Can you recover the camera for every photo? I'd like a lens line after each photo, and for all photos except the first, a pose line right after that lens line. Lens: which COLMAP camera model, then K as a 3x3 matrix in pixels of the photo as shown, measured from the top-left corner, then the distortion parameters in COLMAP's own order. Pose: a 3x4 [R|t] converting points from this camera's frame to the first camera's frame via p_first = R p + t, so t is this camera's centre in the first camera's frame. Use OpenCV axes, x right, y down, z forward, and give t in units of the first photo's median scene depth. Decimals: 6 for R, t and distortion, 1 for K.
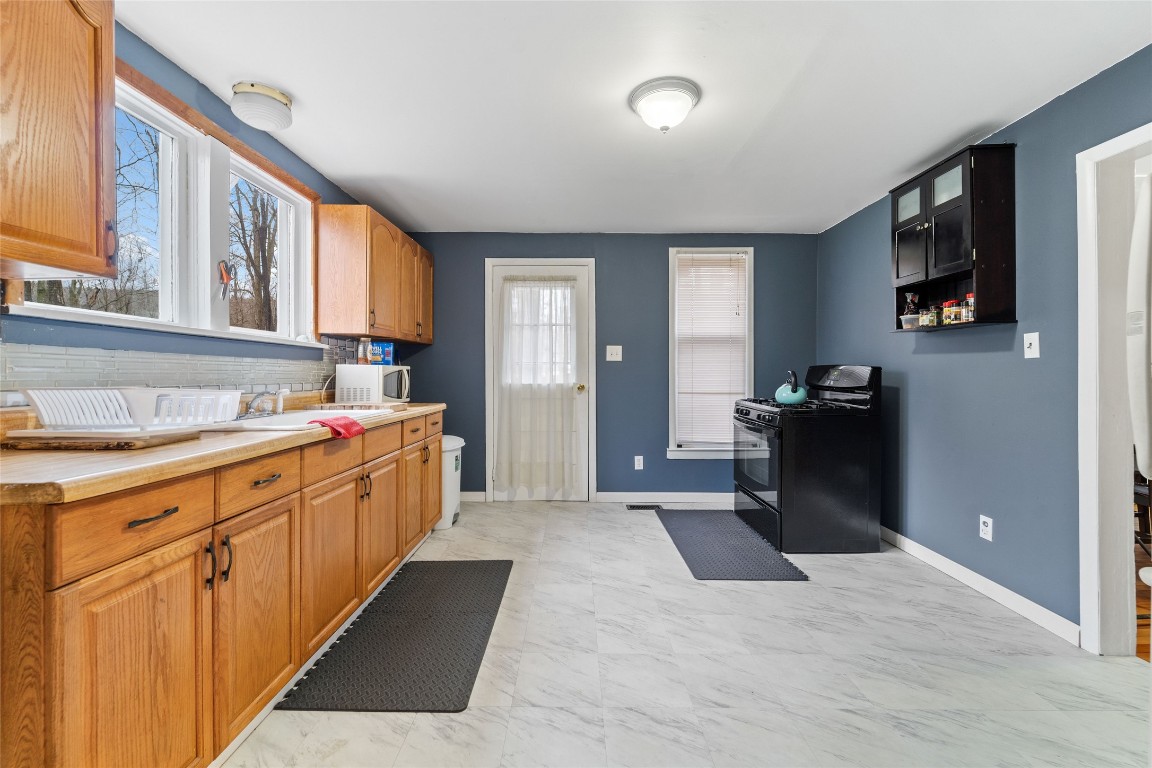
lens RADIAL K [[878.4, 0, 574.5], [0, 878.4, 366.3], [0, 0, 1]] dist [0.002154, 0.000192]
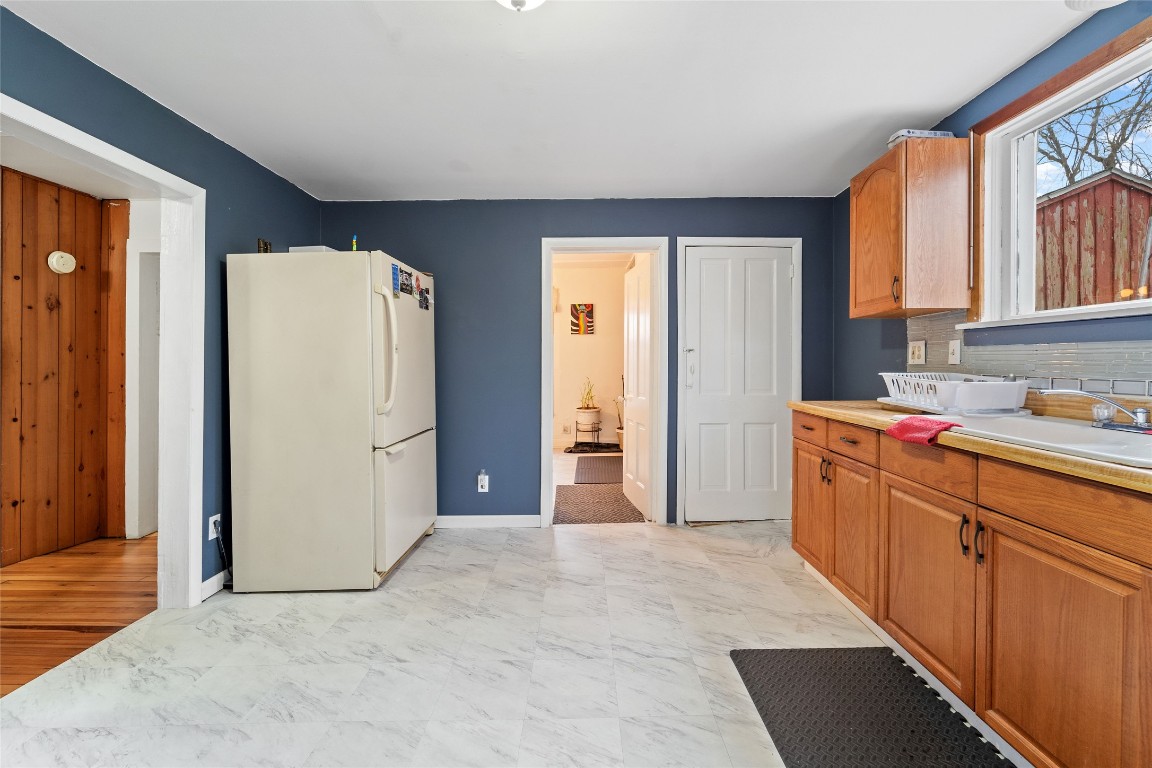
lens RADIAL K [[878.4, 0, 574.5], [0, 878.4, 366.3], [0, 0, 1]] dist [0.002154, 0.000192]
pose [[-0.999920, 0.009760, 0.008008, 0.068921], [0.009737, 0.999949, -0.002809, 0.008270], [-0.008035, -0.002731, -0.999964, 2.144729]]
